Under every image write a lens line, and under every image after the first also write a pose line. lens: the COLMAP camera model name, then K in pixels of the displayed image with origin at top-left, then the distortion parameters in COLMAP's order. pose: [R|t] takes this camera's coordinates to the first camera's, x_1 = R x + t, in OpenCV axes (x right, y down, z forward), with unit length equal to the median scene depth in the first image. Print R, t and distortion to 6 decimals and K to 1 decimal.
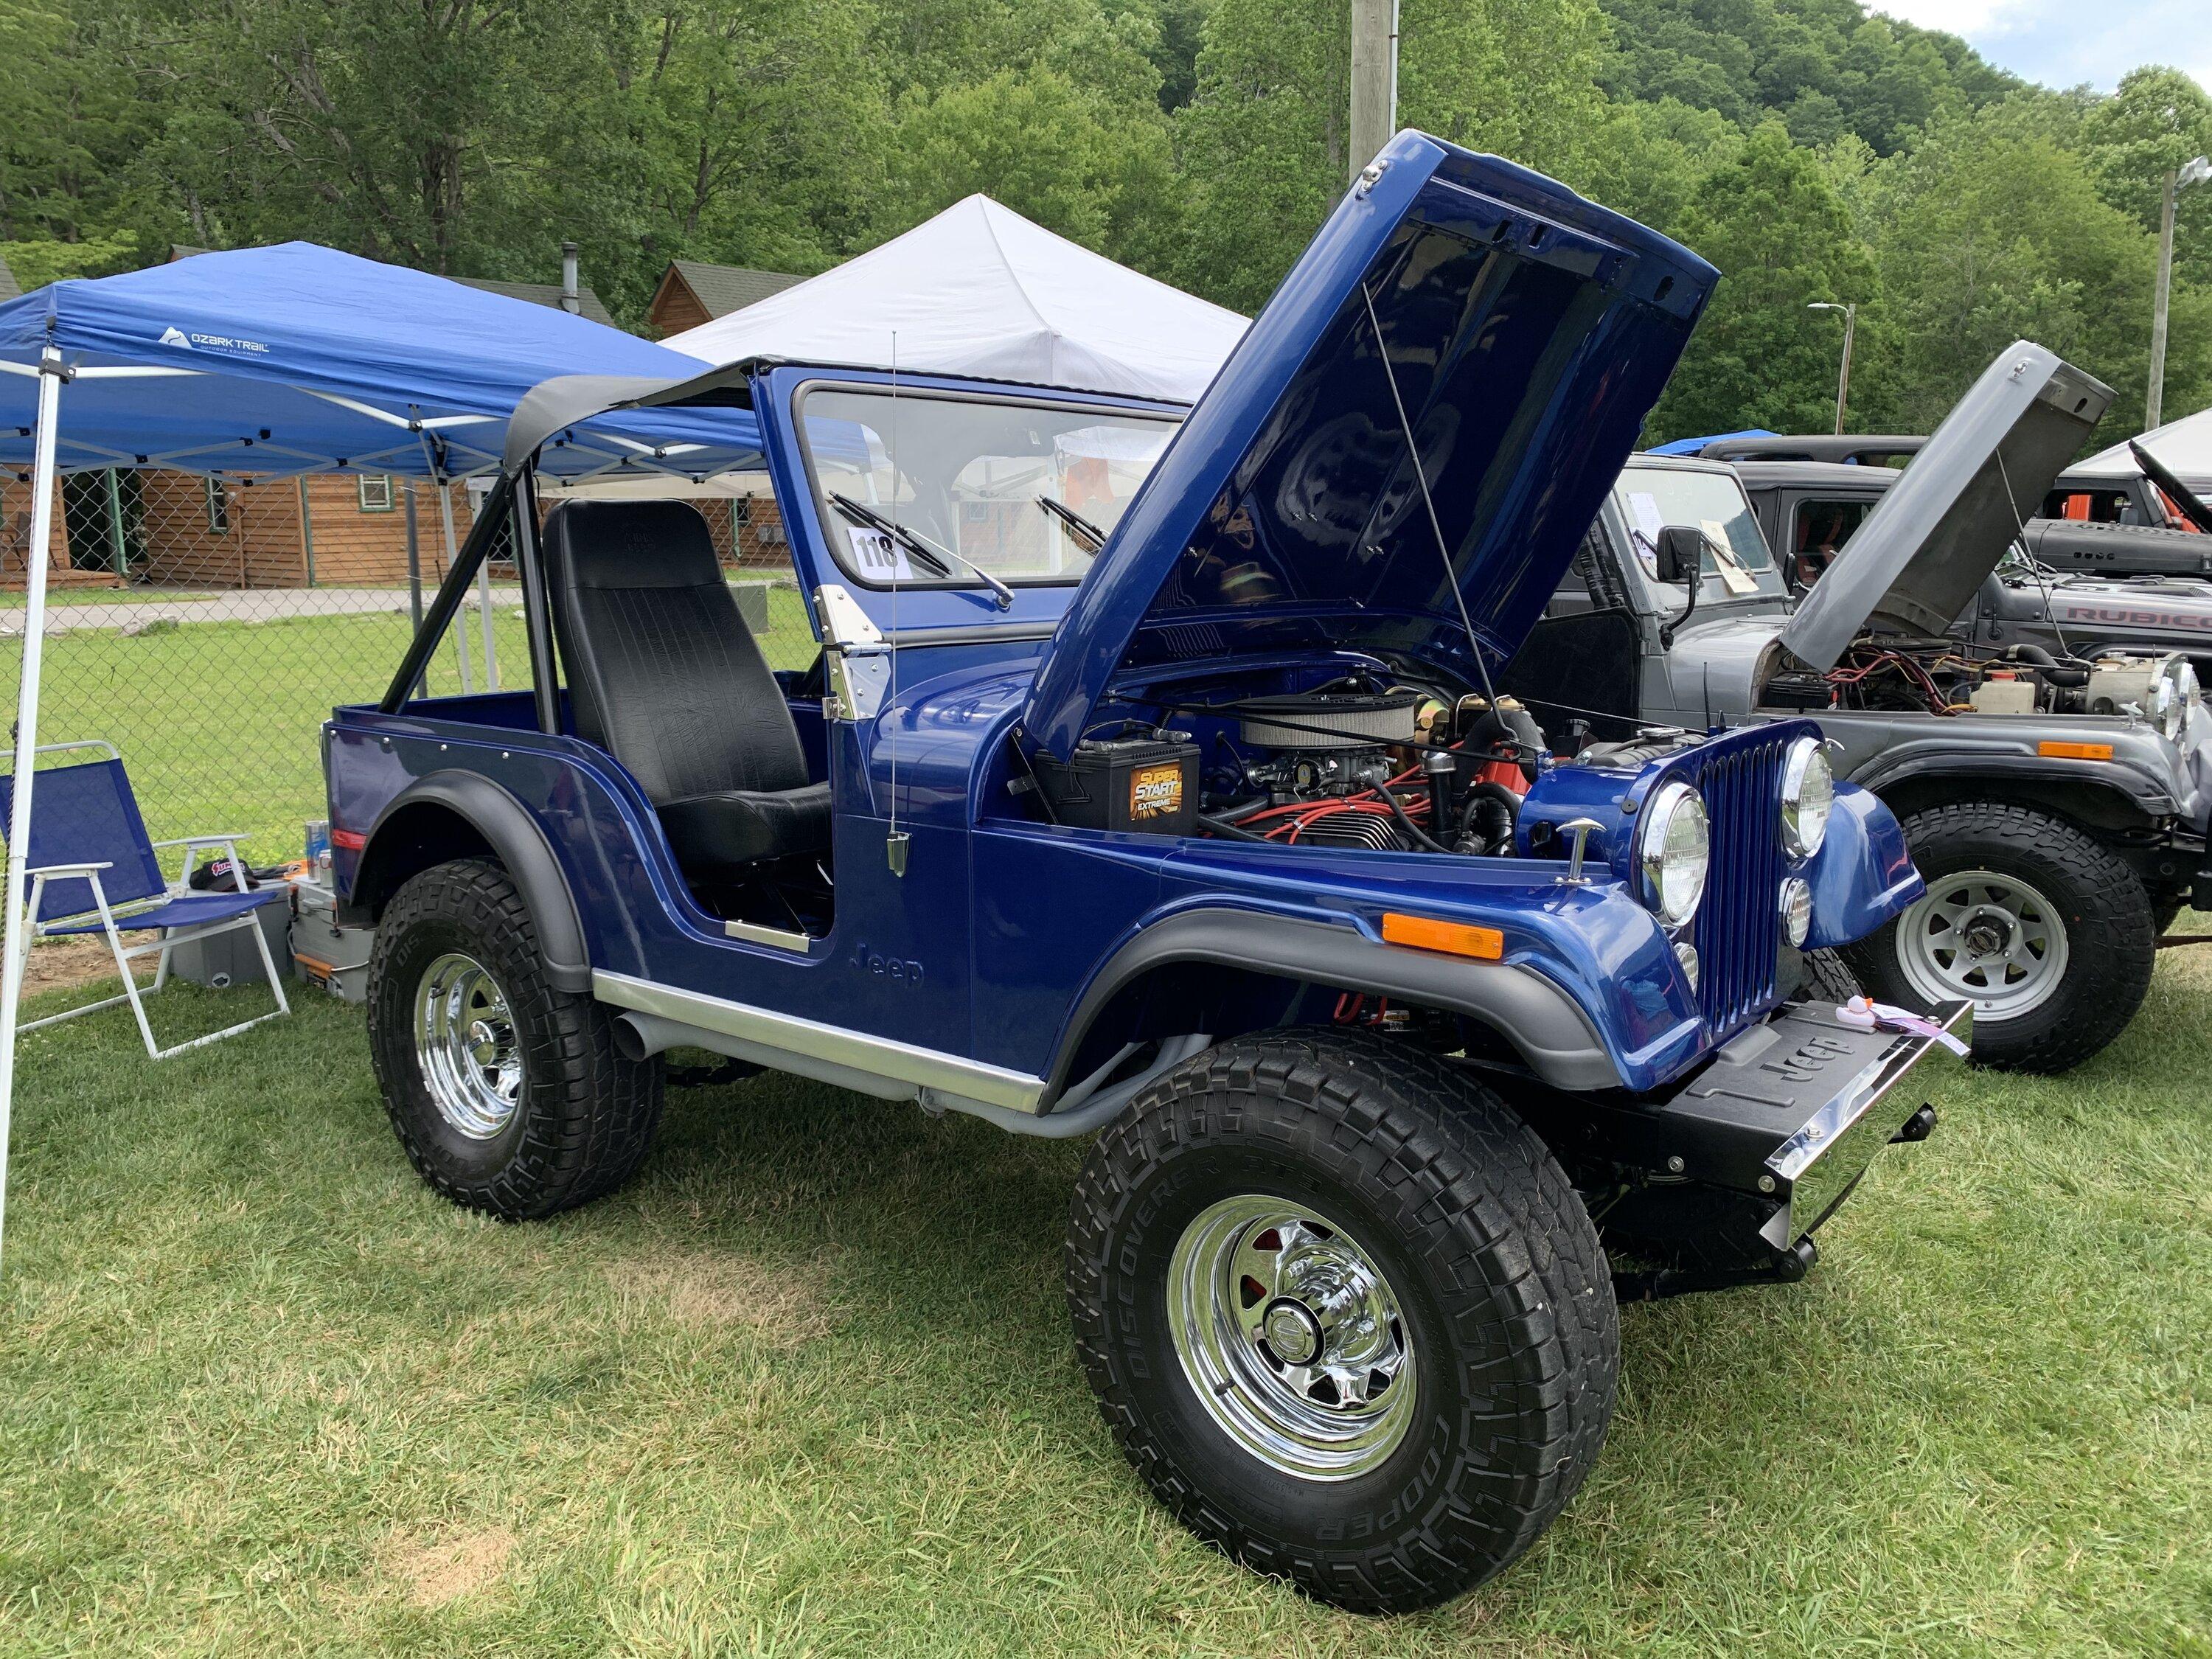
lens RADIAL K [[1682.2, 0, 1118.0], [0, 1682.2, 835.6], [0, 0, 1]] dist [0.011385, -0.009670]
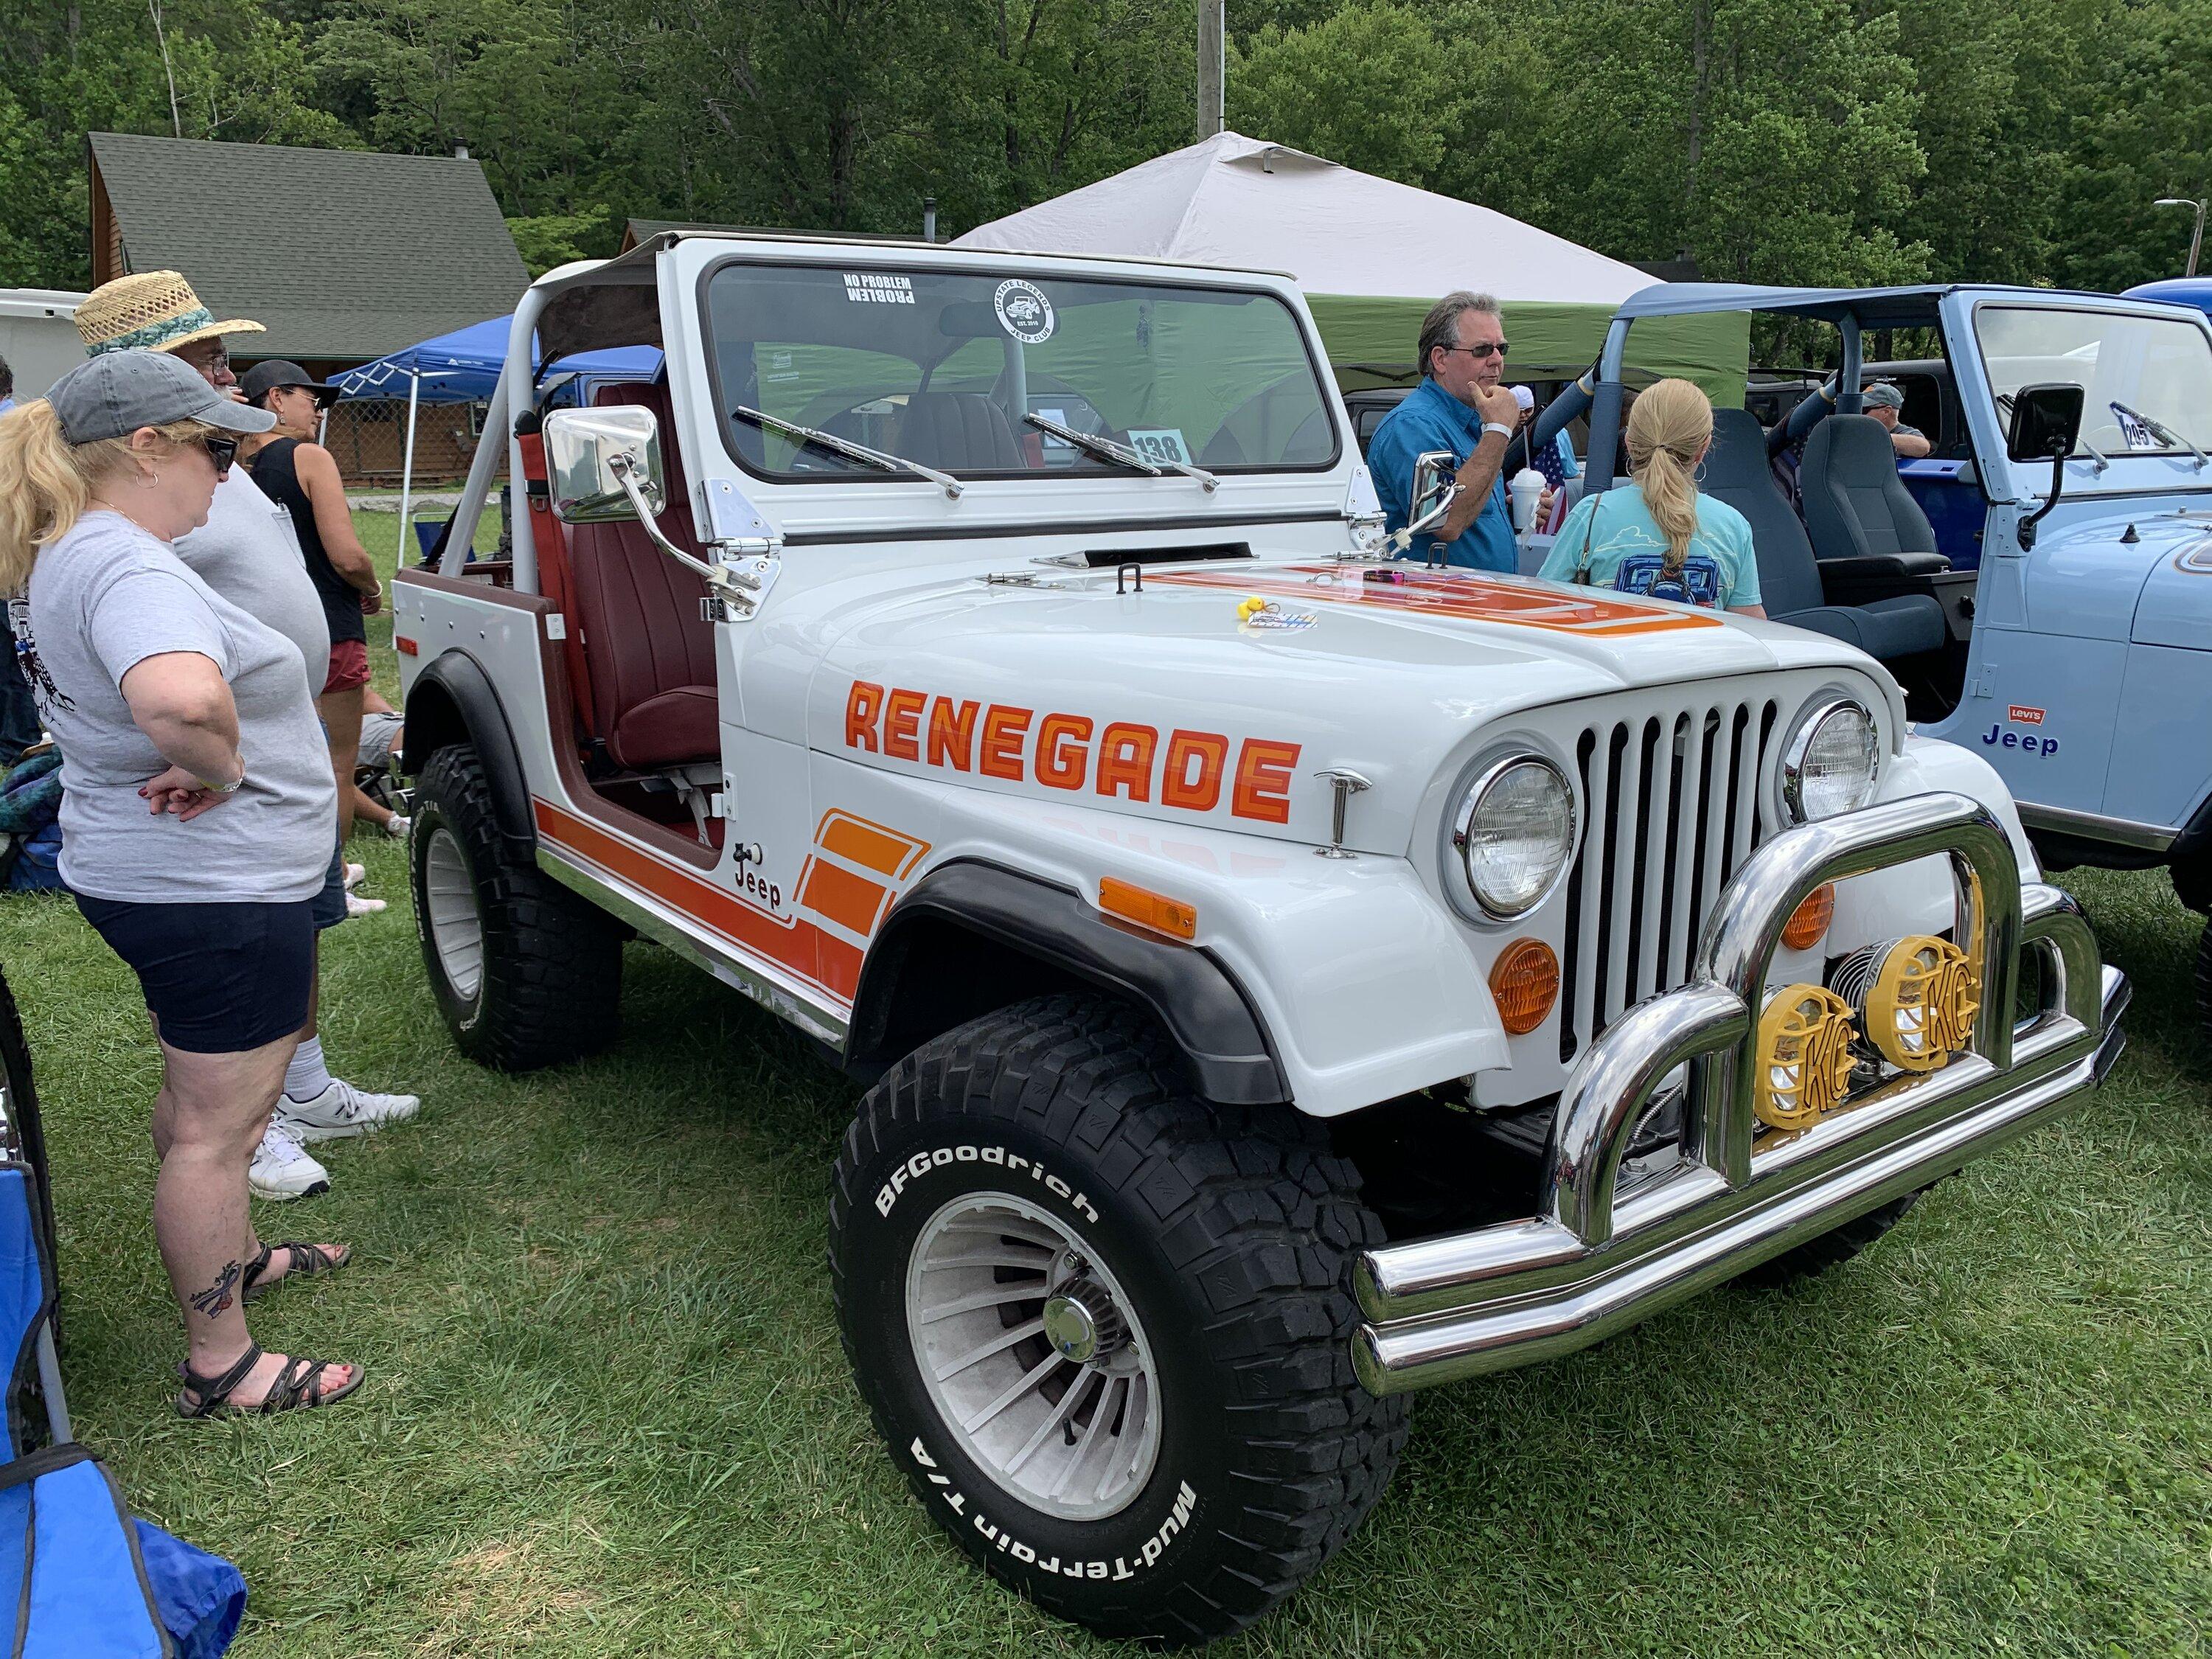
lens RADIAL K [[1682.2, 0, 1071.5], [0, 1682.2, 851.0], [0, 0, 1]] dist [0.011385, -0.009670]
pose [[0.960076, 0.063477, -0.272442, 0.145329], [-0.047416, 0.996749, 0.065143, 0.032416], [0.275691, -0.049625, 0.959964, -0.167355]]
